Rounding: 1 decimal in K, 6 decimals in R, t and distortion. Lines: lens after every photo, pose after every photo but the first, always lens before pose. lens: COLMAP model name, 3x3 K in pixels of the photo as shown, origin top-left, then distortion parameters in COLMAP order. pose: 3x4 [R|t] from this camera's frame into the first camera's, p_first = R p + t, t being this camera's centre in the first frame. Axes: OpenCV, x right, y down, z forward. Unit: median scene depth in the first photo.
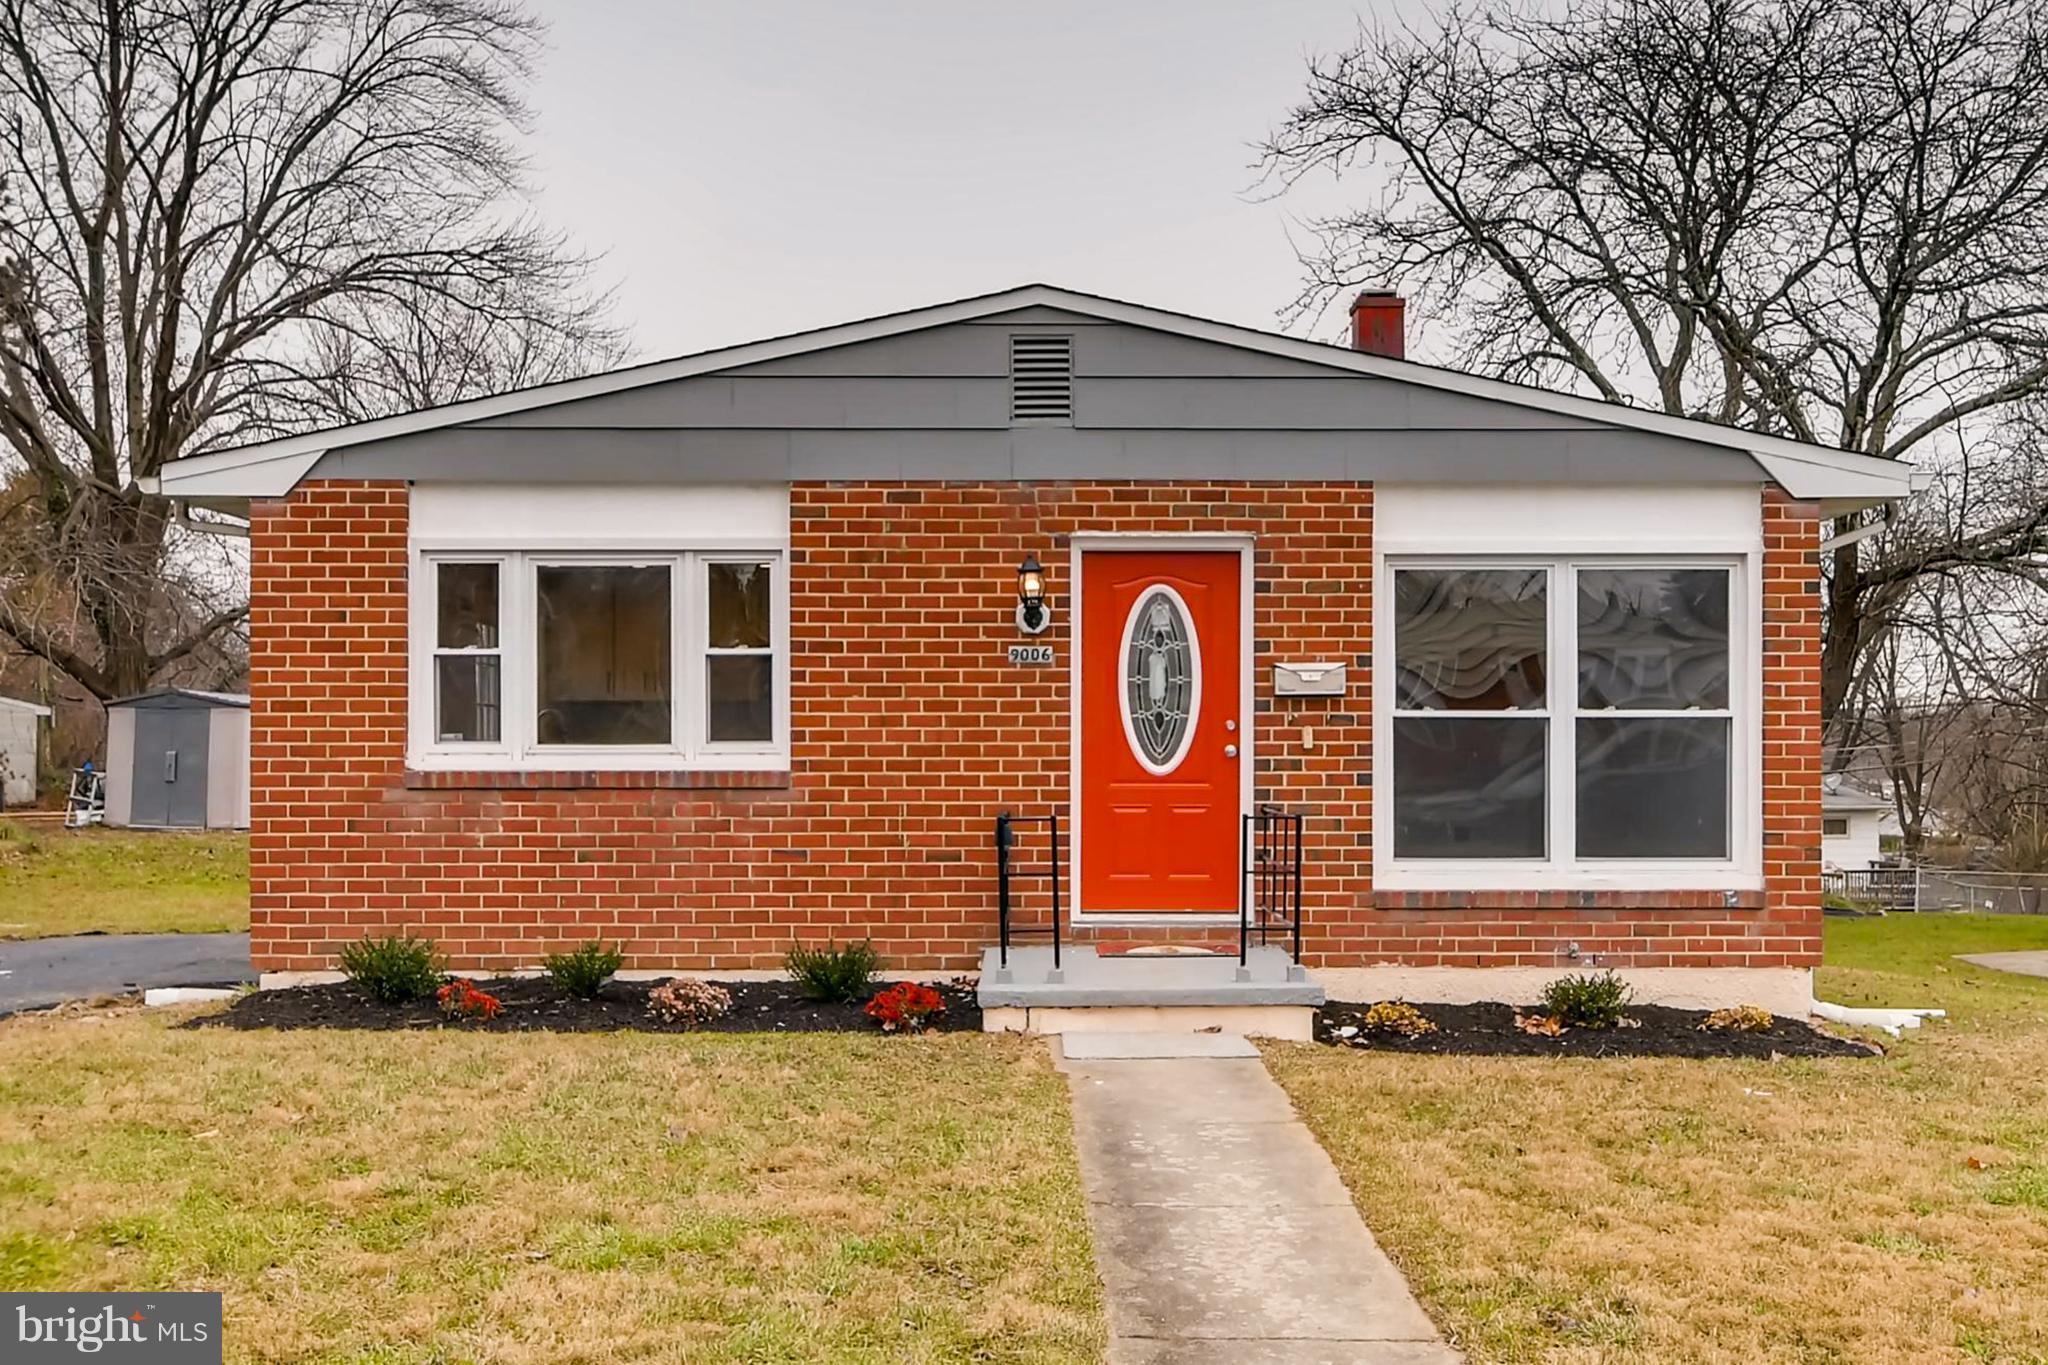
lens RADIAL K [[948.3, 0, 1021.0], [0, 948.3, 668.0], [0, 0, 1]] dist [0.023587, -0.011343]
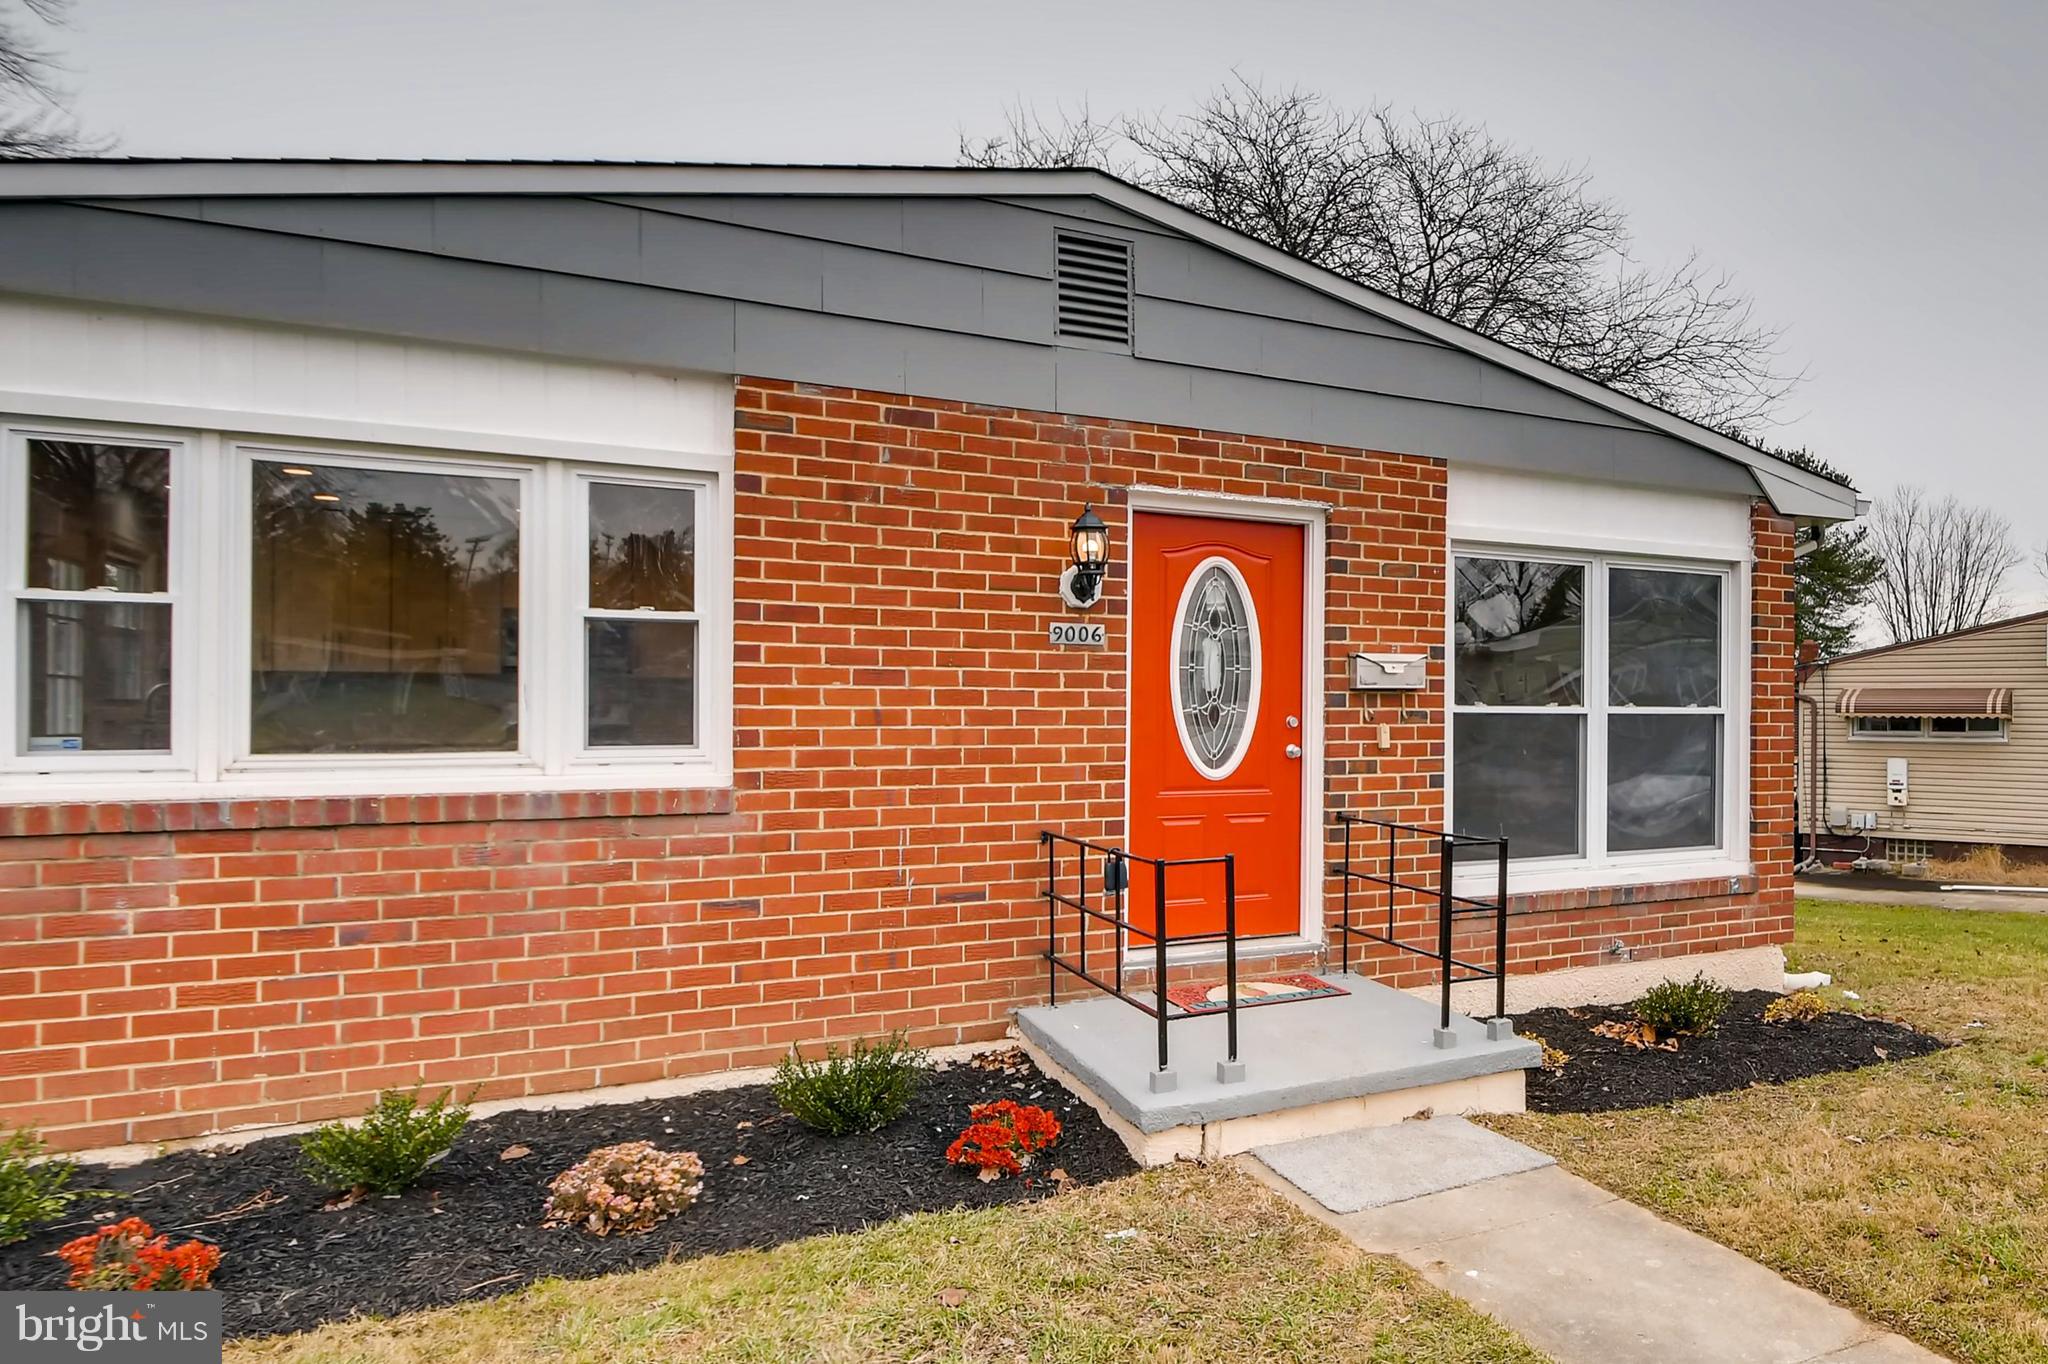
lens RADIAL K [[948.3, 0, 1021.0], [0, 948.3, 667.5], [0, 0, 1]] dist [0.023587, -0.011343]
pose [[0.917110, 0.021410, 0.398058, -0.347176], [-0.023623, 0.999721, 0.000655, 0.014467], [-0.397933, -0.010004, 0.917360, 0.286588]]
